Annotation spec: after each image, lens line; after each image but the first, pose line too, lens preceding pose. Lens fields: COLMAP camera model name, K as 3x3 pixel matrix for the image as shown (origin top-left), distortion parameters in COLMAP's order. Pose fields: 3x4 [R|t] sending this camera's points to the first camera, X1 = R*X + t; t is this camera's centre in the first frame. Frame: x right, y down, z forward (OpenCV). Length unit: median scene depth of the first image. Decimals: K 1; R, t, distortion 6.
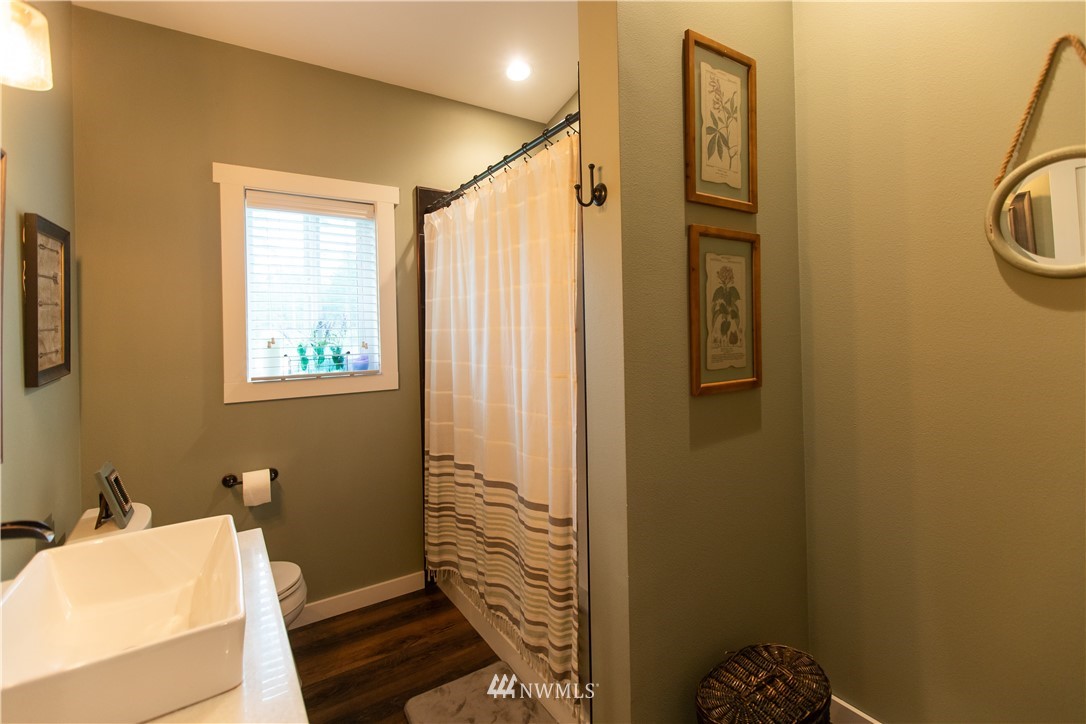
lens RADIAL K [[501.0, 0, 551.6], [0, 501.0, 325.1], [0, 0, 1]] dist [0.002898, -0.000806]
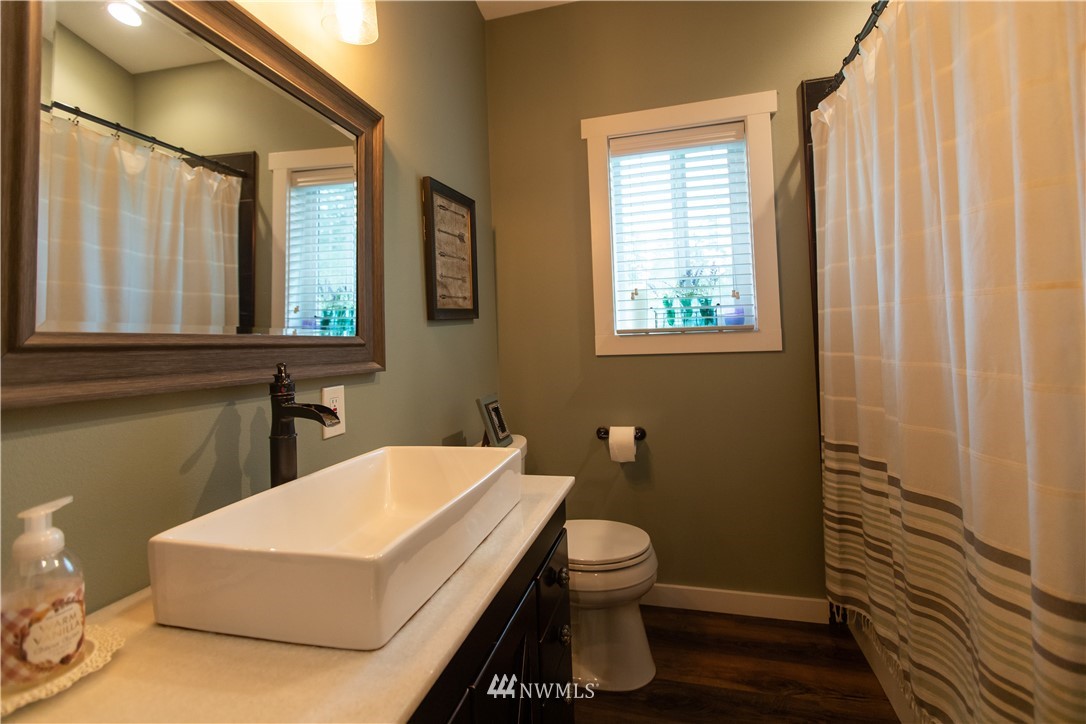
lens RADIAL K [[504.3, 0, 543.4], [0, 504.3, 320.4], [0, 0, 1]] dist [-0.001213, -0.000261]
pose [[0.662789, -0.021625, -0.748494, 0.035314], [0.026441, 0.999635, -0.005468, 0.084991], [0.748339, -0.016167, 0.663120, 0.238646]]
